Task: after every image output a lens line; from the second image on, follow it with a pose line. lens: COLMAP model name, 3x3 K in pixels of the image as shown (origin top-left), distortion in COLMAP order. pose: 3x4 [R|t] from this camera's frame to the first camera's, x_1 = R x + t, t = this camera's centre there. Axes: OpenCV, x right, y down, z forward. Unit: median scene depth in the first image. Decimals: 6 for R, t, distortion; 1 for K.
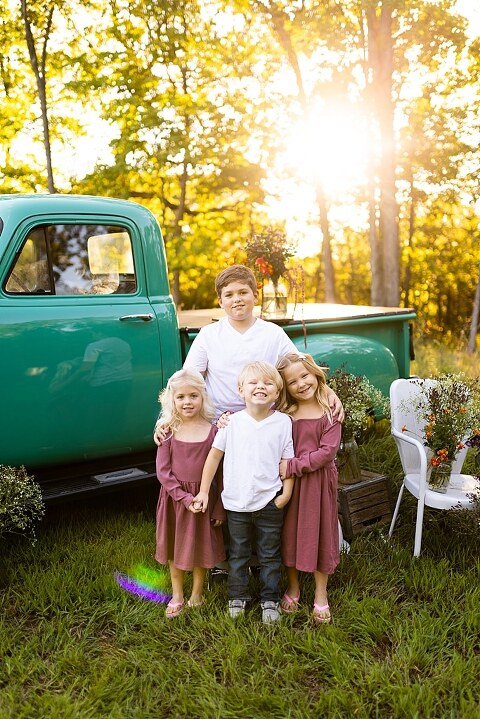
lens RADIAL K [[688.4, 0, 240.1], [0, 688.4, 367.8], [0, 0, 1]] dist [0.012558, -0.000901]
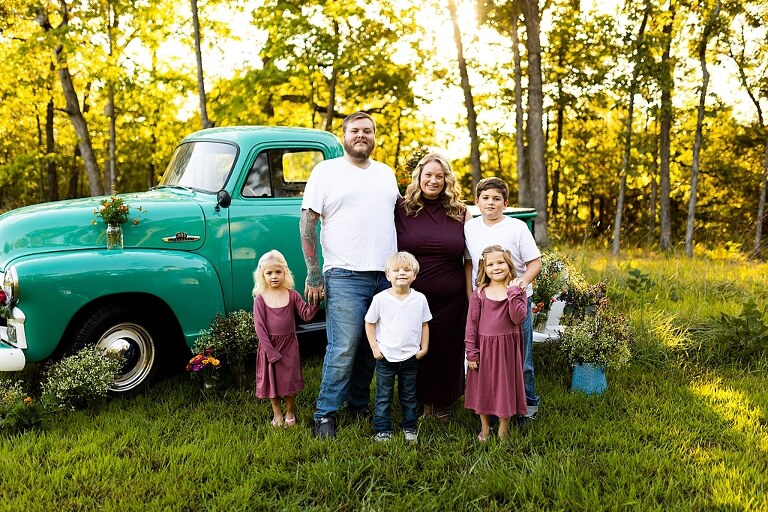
lens RADIAL K [[755.9, 0, 382.4], [0, 755.9, 269.5], [0, 0, 1]] dist [0.006896, 0.007377]
pose [[0.999995, -0.000175, -0.003051, -0.006645], [0.000139, 0.999929, -0.011951, 0.011380], [0.003053, 0.011950, 0.999924, -0.104247]]
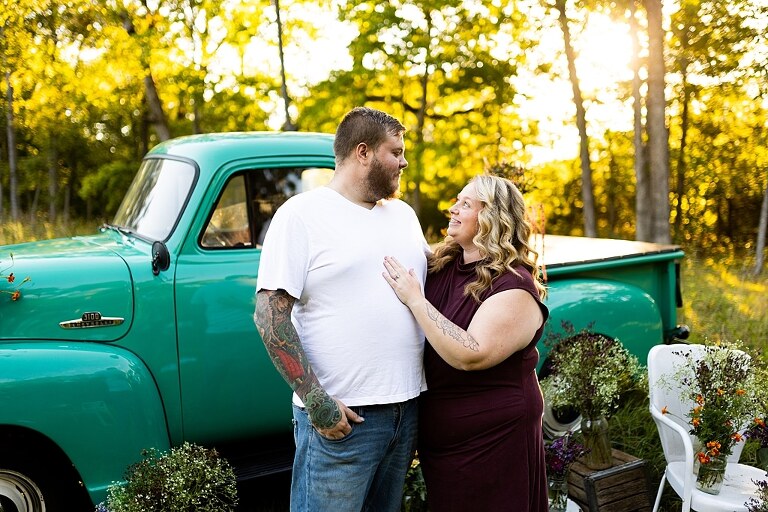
lens RADIAL K [[745.4, 0, 384.1], [0, 745.4, 265.2], [0, 0, 1]] dist [0.007008, 0.014379]
pose [[0.989940, 0.001232, -0.141480, 0.005777], [-0.003575, 0.999861, -0.016306, -0.012271], [0.141440, 0.016648, 0.989807, 0.012170]]
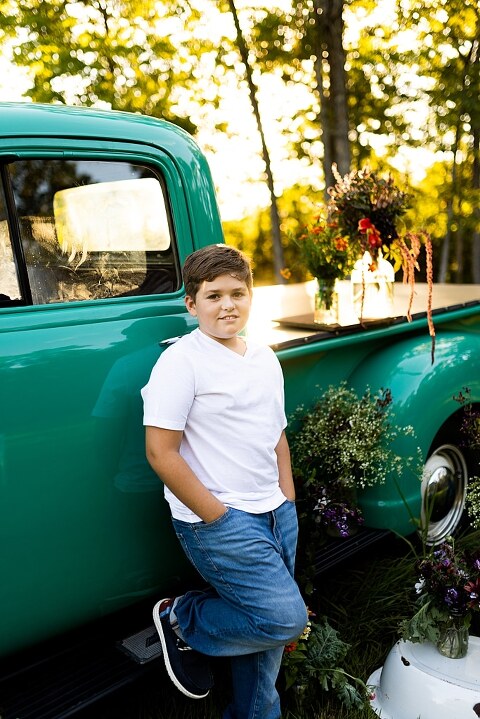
lens RADIAL K [[688.4, 0, 240.1], [0, 688.4, 367.8], [0, 0, 1]] dist [0.012558, -0.000901]
pose [[0.992751, -0.049888, 0.109346, -0.031770], [0.044045, 0.997502, 0.055216, -0.014634], [-0.111828, -0.050000, 0.992469, 0.088766]]
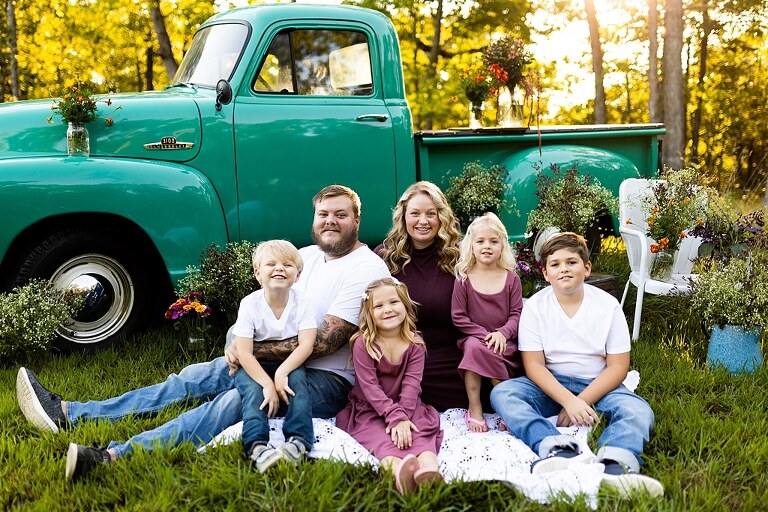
lens RADIAL K [[786.8, 0, 381.4], [0, 786.8, 264.3], [0, 0, 1]] dist [0.008883, 0.008788]
pose [[0.987963, 0.019356, -0.153477, 0.010048], [-0.014911, 0.999437, 0.030062, 0.021670], [0.153972, -0.027411, 0.987695, -0.037424]]
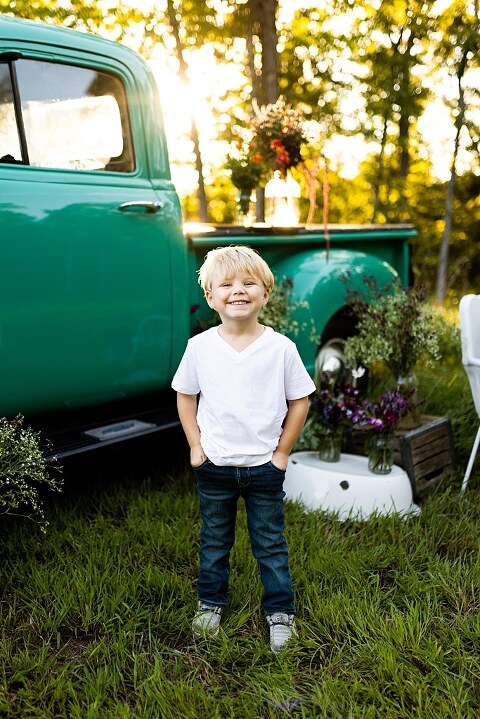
lens RADIAL K [[736.6, 0, 236.8], [0, 736.6, 385.6], [0, 0, 1]] dist [0.008883, 0.008788]
pose [[0.977095, -0.027337, 0.211040, -0.040883], [0.011260, 0.996967, 0.077007, 0.009946], [-0.212505, -0.072867, 0.974439, 0.042742]]
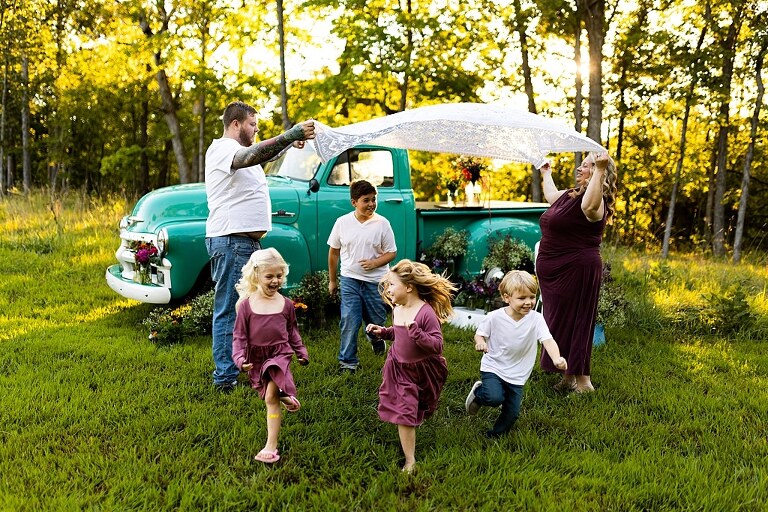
lens RADIAL K [[755.9, 0, 382.4], [0, 755.9, 269.5], [0, 0, 1]] dist [0.006896, 0.007377]
pose [[0.995160, 0.040815, -0.089391, 0.000927], [-0.042042, 0.999045, -0.011887, 0.024859], [0.088821, 0.015587, 0.995926, -0.183157]]
